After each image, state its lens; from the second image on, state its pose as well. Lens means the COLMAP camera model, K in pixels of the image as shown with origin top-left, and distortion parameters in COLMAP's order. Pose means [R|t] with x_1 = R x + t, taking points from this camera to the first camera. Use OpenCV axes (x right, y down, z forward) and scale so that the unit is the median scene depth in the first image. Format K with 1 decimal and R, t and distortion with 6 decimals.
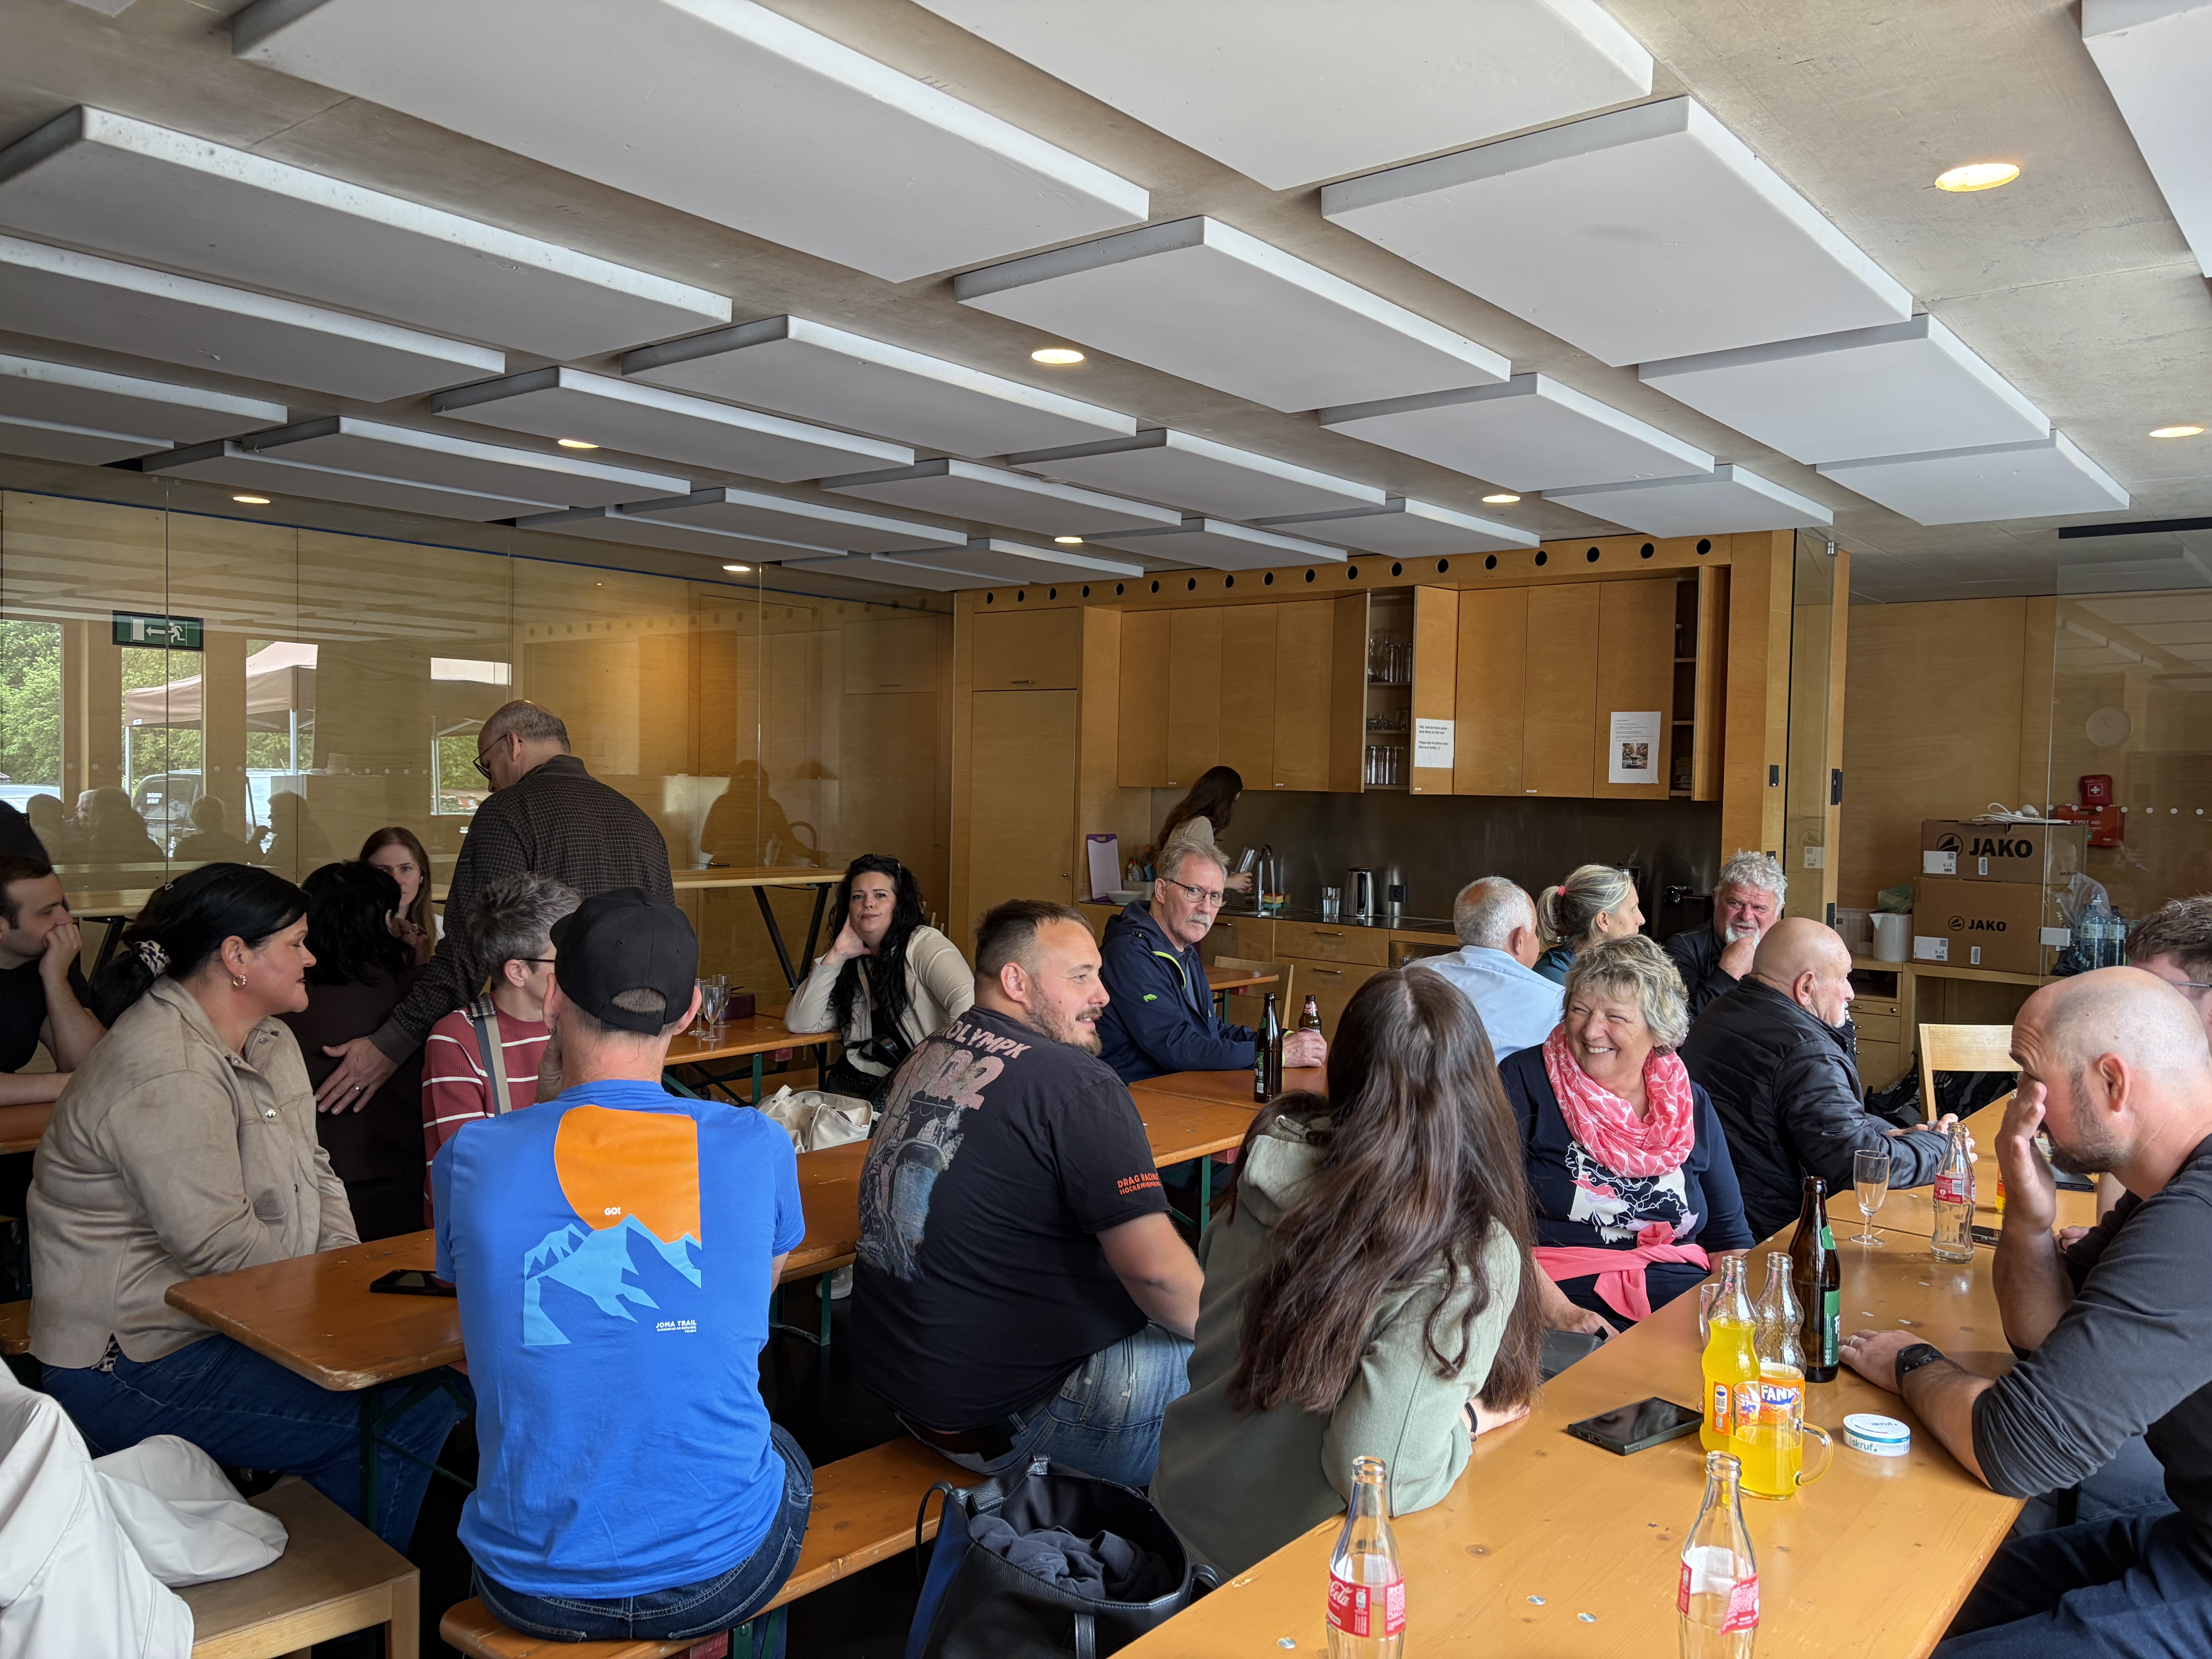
lens RADIAL K [[1671.1, 0, 1096.4], [0, 1671.1, 838.0], [0, 0, 1]] dist [0.010031, -0.000386]
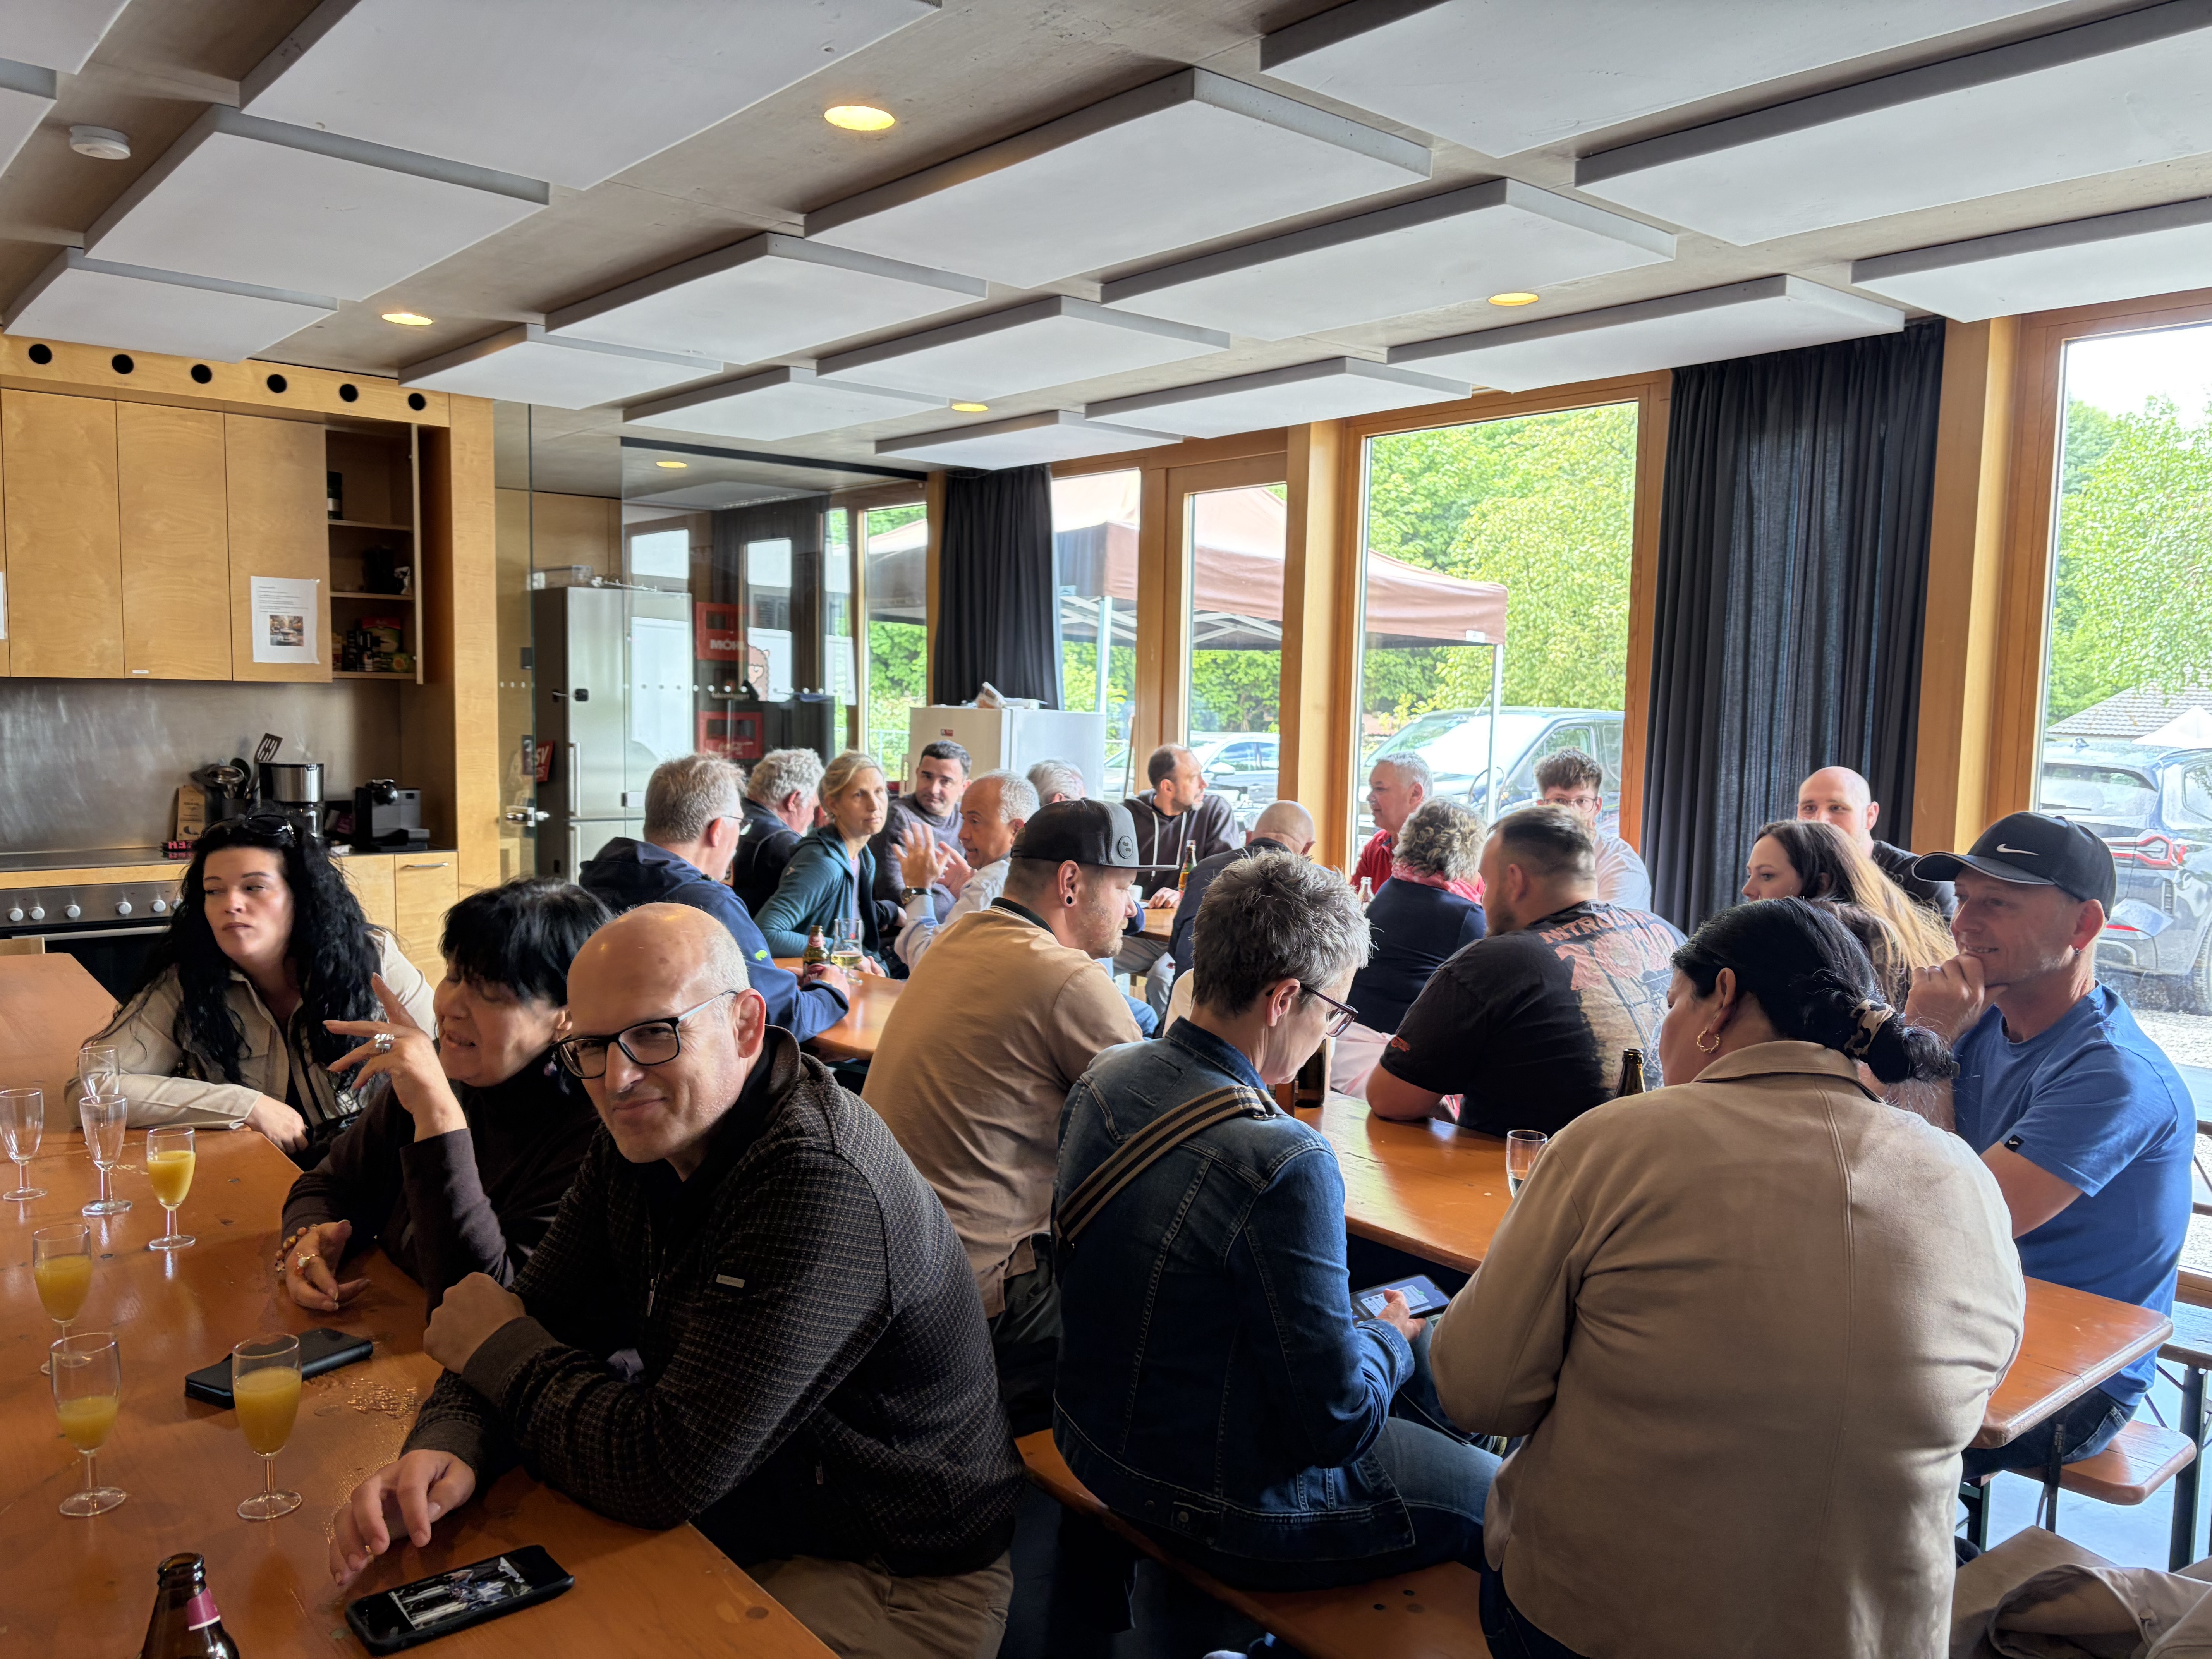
lens RADIAL K [[1671.1, 0, 1106.8], [0, 1671.1, 804.4], [0, 0, 1]] dist [0.010031, -0.000386]
pose [[0.182200, -0.088415, 0.979278, -0.438432], [0.009972, 0.996064, 0.088075, -0.032342], [-0.983211, -0.006282, 0.182364, 0.441120]]
